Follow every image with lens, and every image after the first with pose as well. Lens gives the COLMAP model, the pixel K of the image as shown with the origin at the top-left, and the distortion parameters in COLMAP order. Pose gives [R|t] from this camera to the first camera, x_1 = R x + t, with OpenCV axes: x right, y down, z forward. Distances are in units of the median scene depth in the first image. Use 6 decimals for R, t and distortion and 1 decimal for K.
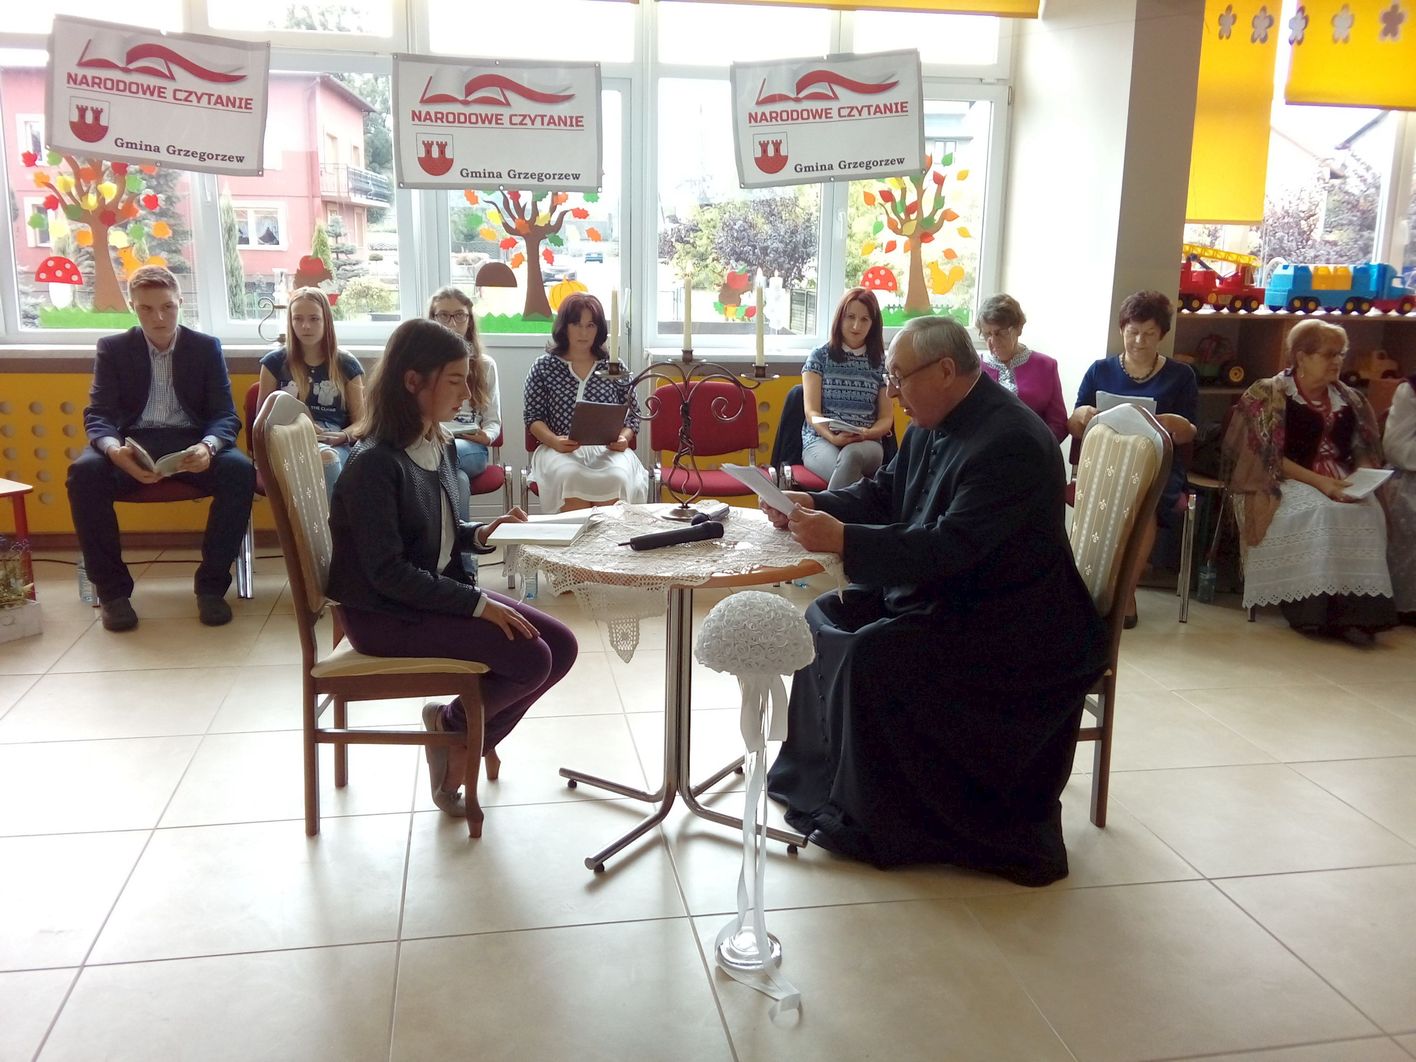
lens RADIAL K [[1313.2, 0, 660.0], [0, 1313.2, 533.7], [0, 0, 1]] dist [0.062418, -0.109433]
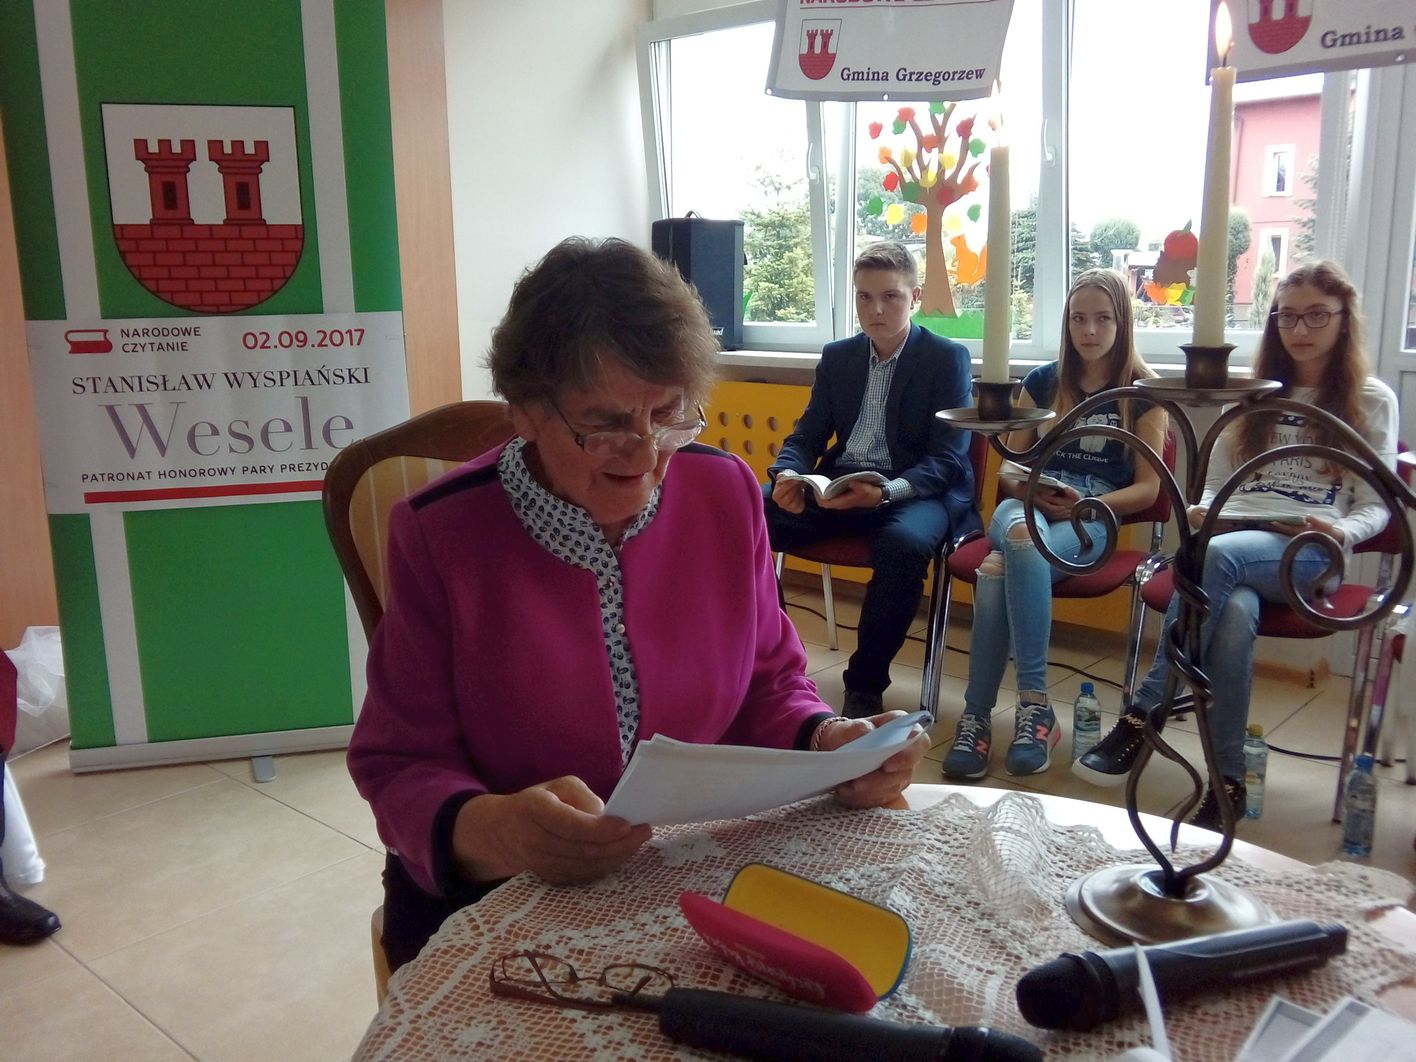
lens RADIAL K [[1211.1, 0, 711.8], [0, 1211.1, 529.2], [0, 0, 1]] dist [0.015077, 0.005704]
pose [[0.624869, 0.146157, -0.766927, 0.096364], [-0.161810, 0.985236, 0.055924, -0.065335], [0.763778, 0.089151, 0.639293, 0.496006]]
